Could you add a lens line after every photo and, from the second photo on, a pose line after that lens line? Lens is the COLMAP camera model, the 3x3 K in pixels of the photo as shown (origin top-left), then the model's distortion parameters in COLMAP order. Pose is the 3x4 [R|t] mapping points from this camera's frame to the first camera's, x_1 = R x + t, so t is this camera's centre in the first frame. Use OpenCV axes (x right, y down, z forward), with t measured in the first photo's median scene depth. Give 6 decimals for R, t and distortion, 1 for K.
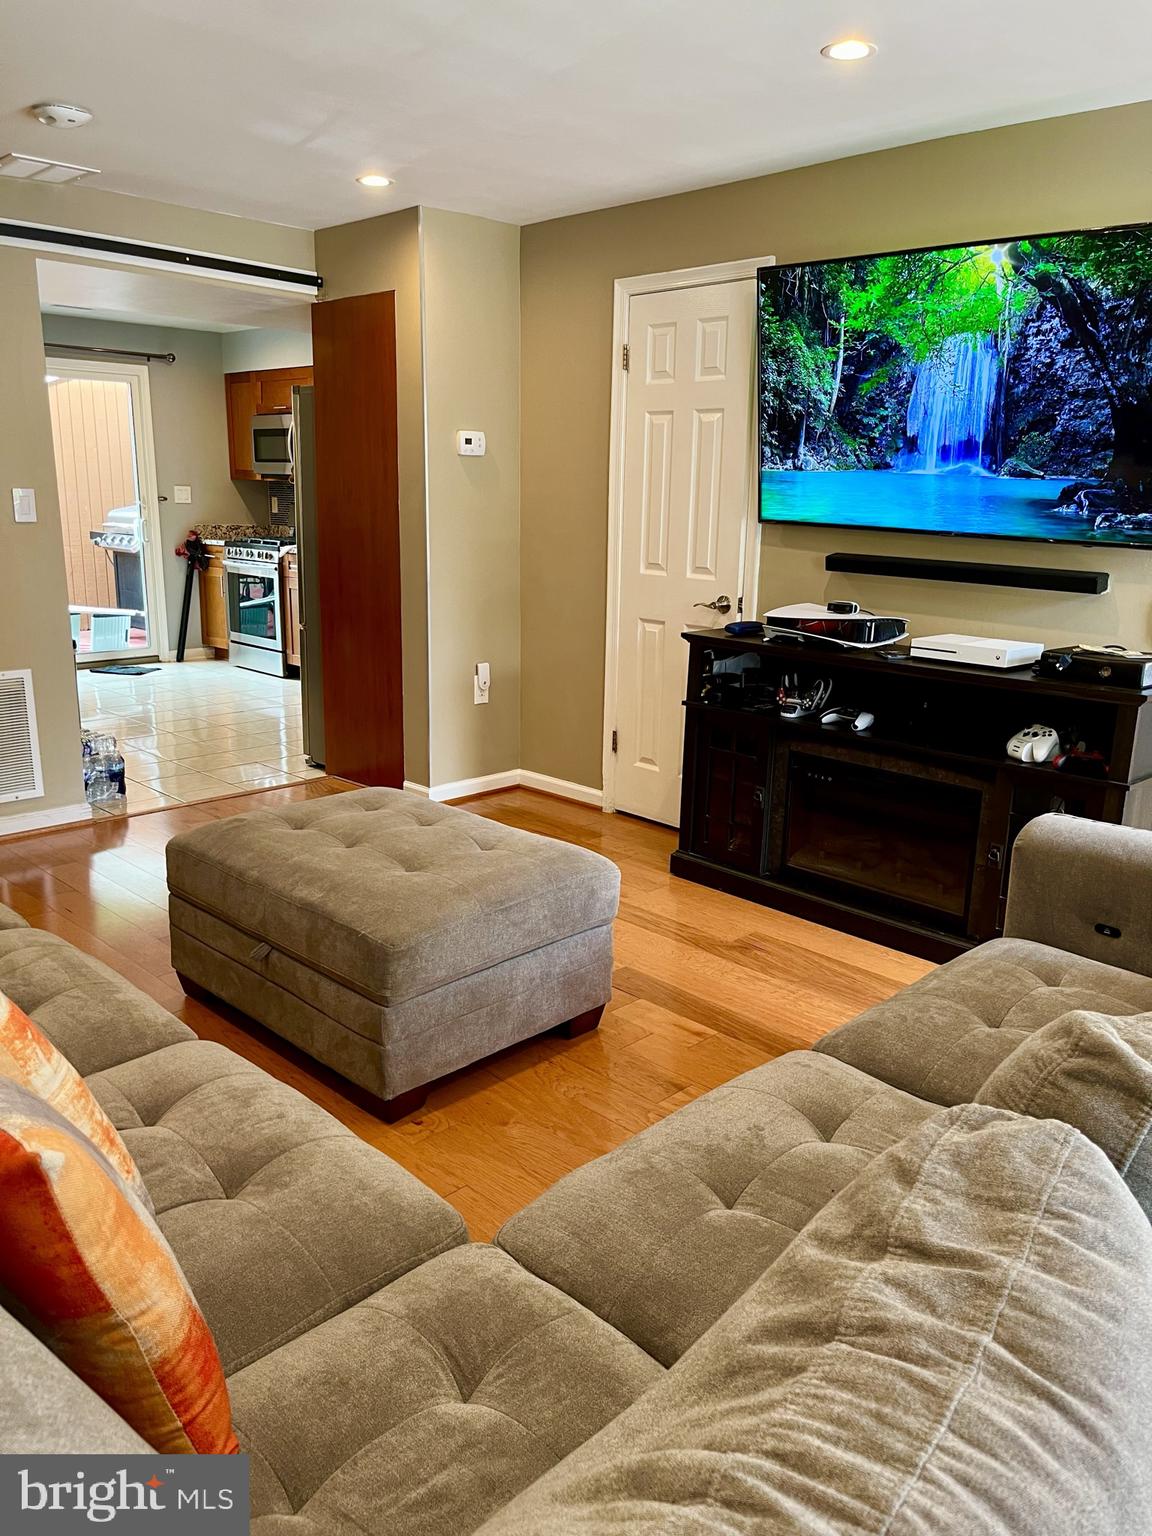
lens RADIAL K [[1156.7, 0, 587.3], [0, 1156.7, 760.8], [0, 0, 1]] dist [0.061256, -0.083017]
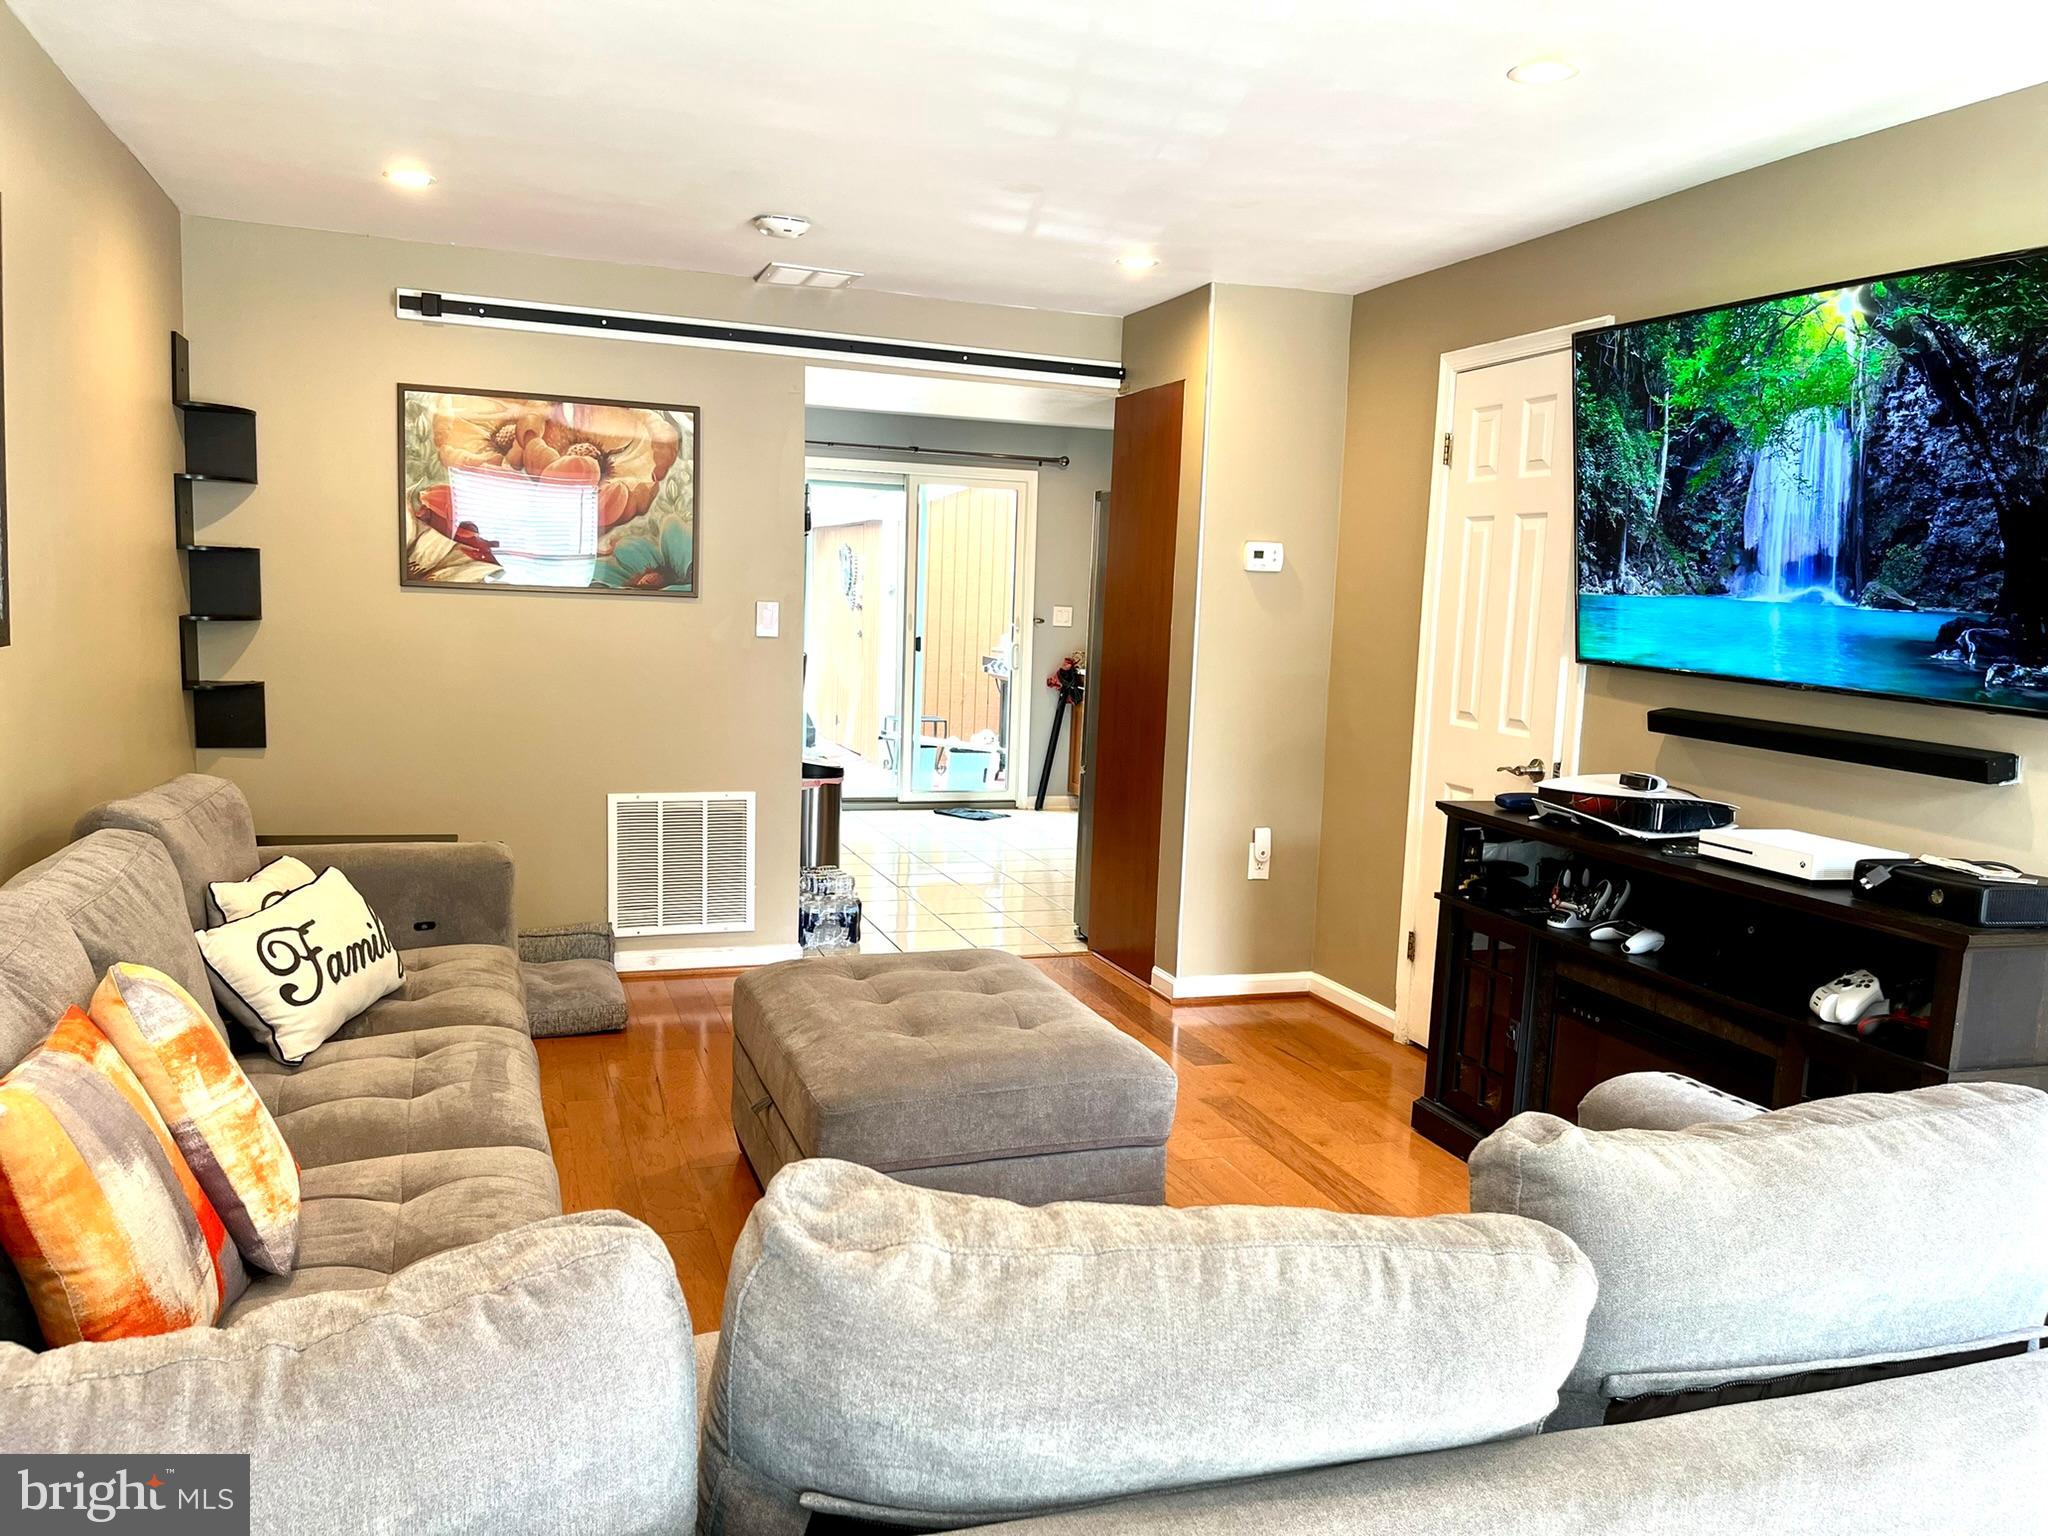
lens RADIAL K [[1542.3, 0, 1017.0], [0, 1542.3, 775.5], [0, 0, 1]] dist [0.061256, -0.083017]
pose [[0.899222, 0.068225, -0.432140, 0.284580], [-0.122474, 0.987527, -0.098944, 0.005746], [0.419999, 0.141899, 0.896362, -0.017237]]
